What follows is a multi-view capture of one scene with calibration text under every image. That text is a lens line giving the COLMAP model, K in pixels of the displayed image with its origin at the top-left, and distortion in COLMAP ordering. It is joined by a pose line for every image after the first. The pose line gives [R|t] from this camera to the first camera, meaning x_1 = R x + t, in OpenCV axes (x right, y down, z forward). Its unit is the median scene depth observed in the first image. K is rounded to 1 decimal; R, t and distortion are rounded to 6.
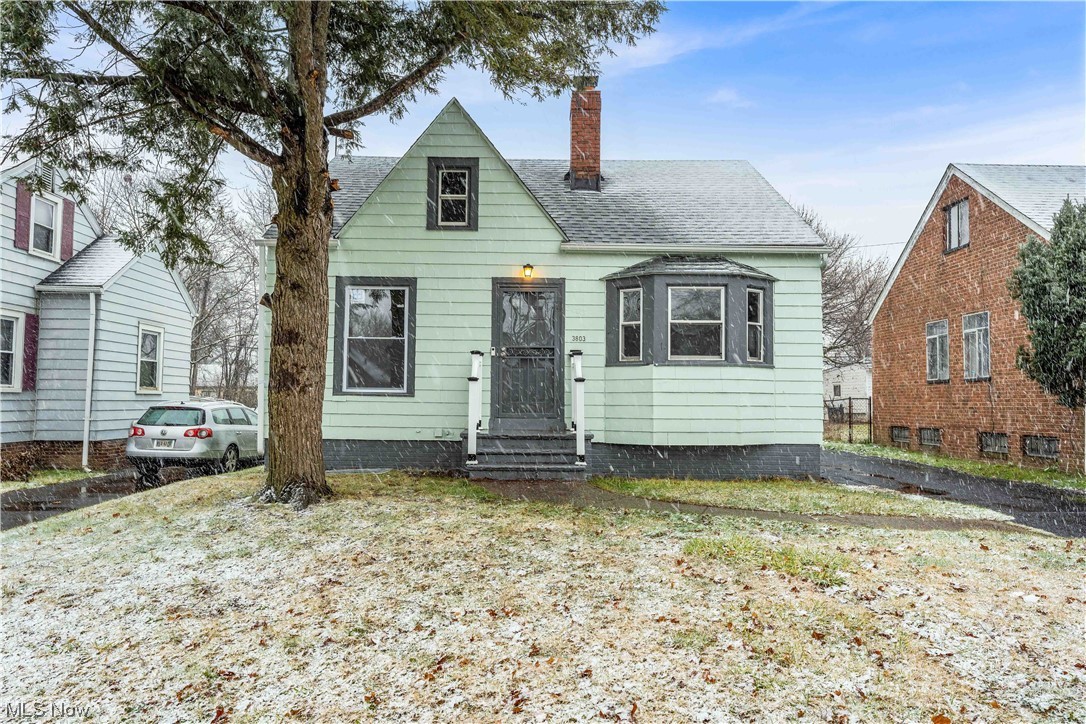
lens RADIAL K [[722.4, 0, 541.5], [0, 722.4, 360.4], [0, 0, 1]] dist [0.000132, 0.000091]
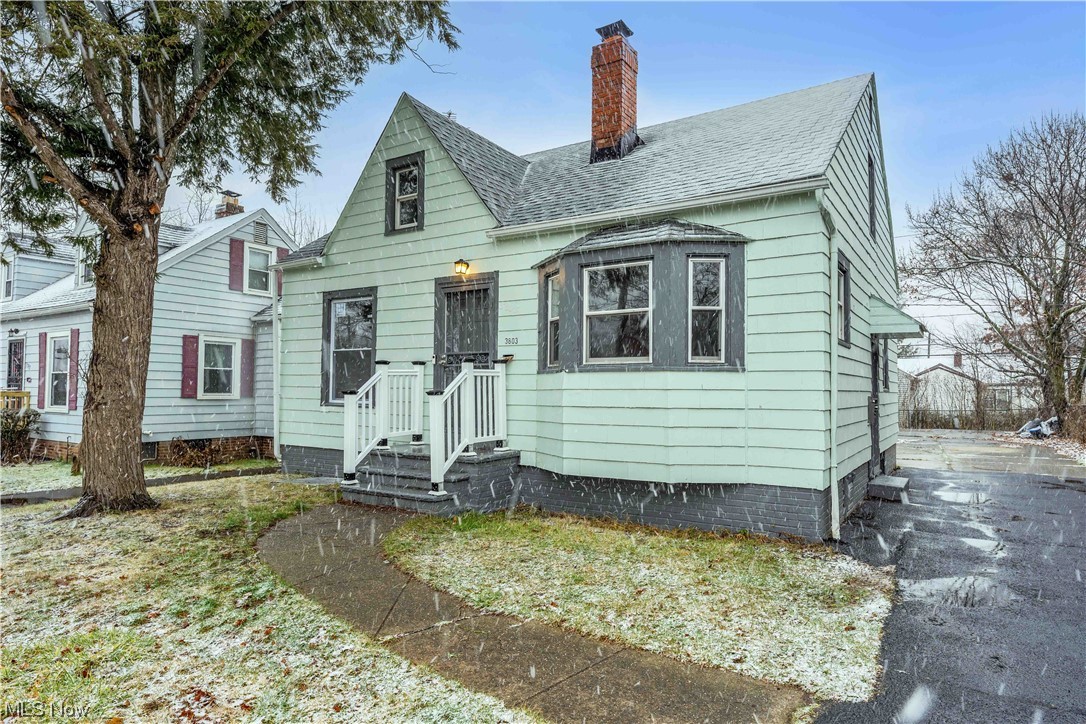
lens RADIAL K [[664.7, 0, 542.6], [0, 664.7, 368.0], [0, 0, 1]] dist [-0.000896, -0.000359]
pose [[0.827611, -0.023251, -0.560820, 0.513372], [0.031868, 0.999476, 0.005590, -0.001948], [0.560396, -0.022498, 0.827919, 0.377810]]
